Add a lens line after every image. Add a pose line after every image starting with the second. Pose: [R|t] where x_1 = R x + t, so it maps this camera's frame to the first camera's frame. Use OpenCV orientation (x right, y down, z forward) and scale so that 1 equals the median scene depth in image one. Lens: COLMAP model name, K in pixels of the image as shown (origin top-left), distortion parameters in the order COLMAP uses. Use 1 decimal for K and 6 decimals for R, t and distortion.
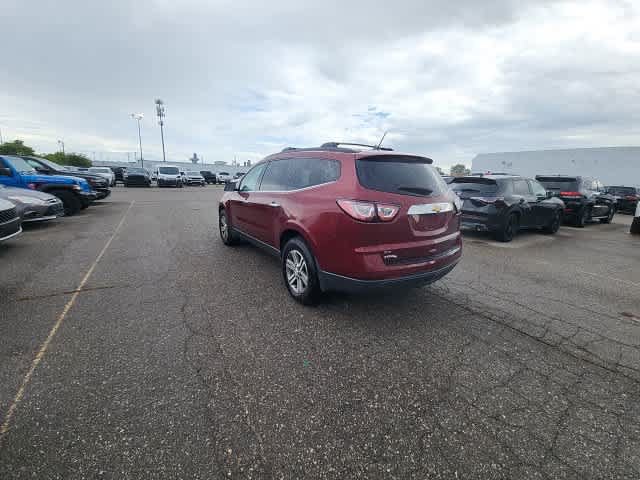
lens RADIAL K [[258.8, 0, 320.0], [0, 258.8, 240.0], [0, 0, 1]] dist [0.014855, -0.010887]
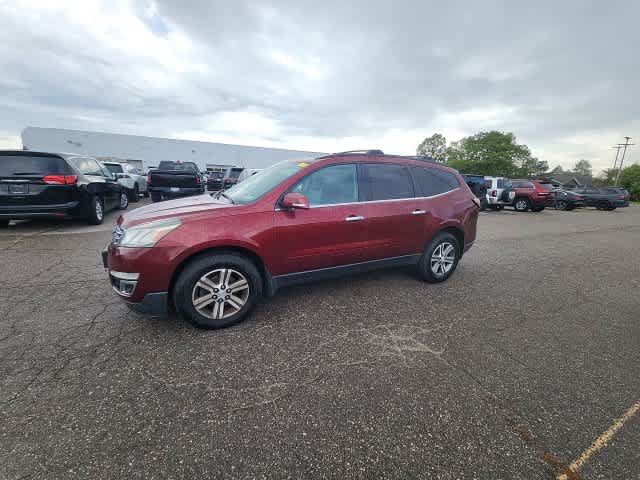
lens RADIAL K [[258.8, 0, 320.0], [0, 258.8, 240.0], [0, 0, 1]] dist [0.014855, -0.010887]
pose [[0.133930, -0.256934, 0.957104, -0.153429], [0.190563, 0.954457, 0.229558, -0.042590], [-0.972496, 0.151644, 0.176792, 0.149666]]
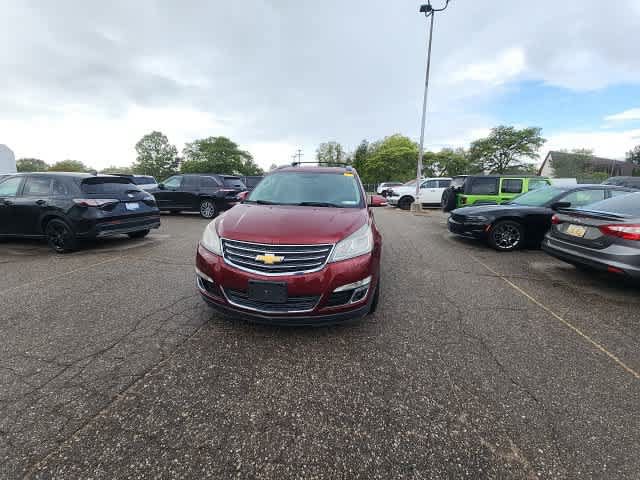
lens RADIAL K [[258.8, 0, 320.0], [0, 258.8, 240.0], [0, 0, 1]] dist [0.014855, -0.010887]
pose [[-0.728956, -0.179051, 0.660730, -0.130577], [0.125087, 0.914099, 0.385715, -0.074049], [-0.673035, 0.363818, -0.643941, 0.288914]]
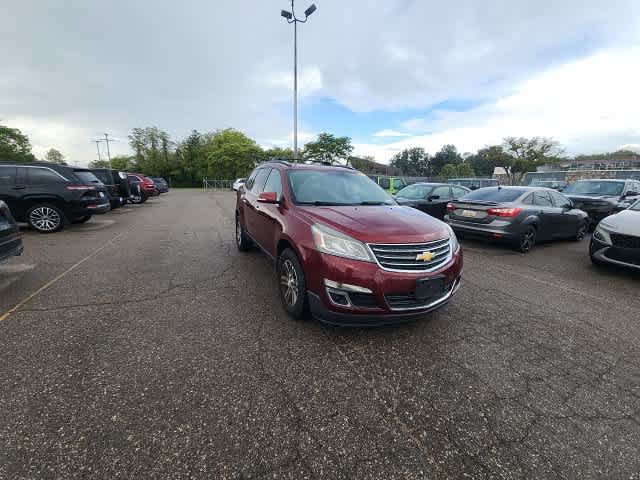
lens RADIAL K [[258.8, 0, 320.0], [0, 258.8, 240.0], [0, 0, 1]] dist [0.014855, -0.010887]
pose [[-0.988451, -0.077497, 0.130229, -0.038417], [-0.013344, 0.900524, 0.434602, -0.081281], [-0.150955, 0.427845, -0.891157, 0.330567]]
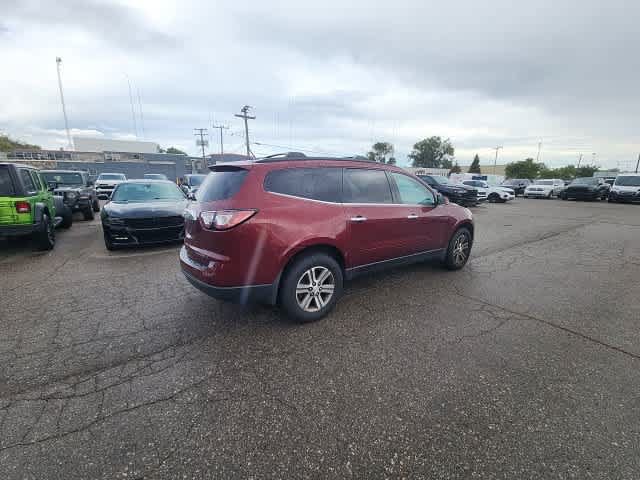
lens RADIAL K [[258.8, 0, 320.0], [0, 258.8, 240.0], [0, 0, 1]] dist [0.014855, -0.010887]
pose [[0.006044, 0.194754, -0.980834, 0.153428], [-0.239148, 0.952671, 0.187688, -0.034435], [0.970964, 0.233430, 0.052333, 0.143890]]
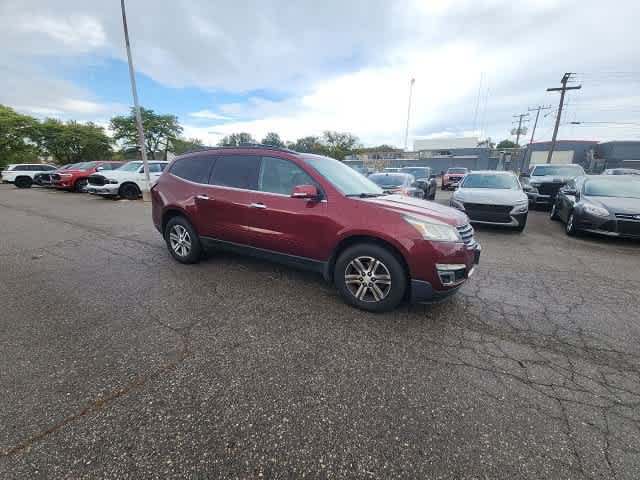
lens RADIAL K [[258.8, 0, 320.0], [0, 258.8, 240.0], [0, 0, 1]] dist [0.014855, -0.010887]
pose [[-0.889401, 0.077880, -0.450445, 0.048975], [-0.141207, 0.890383, 0.432756, -0.074782], [0.434771, 0.448500, -0.780911, 0.310334]]
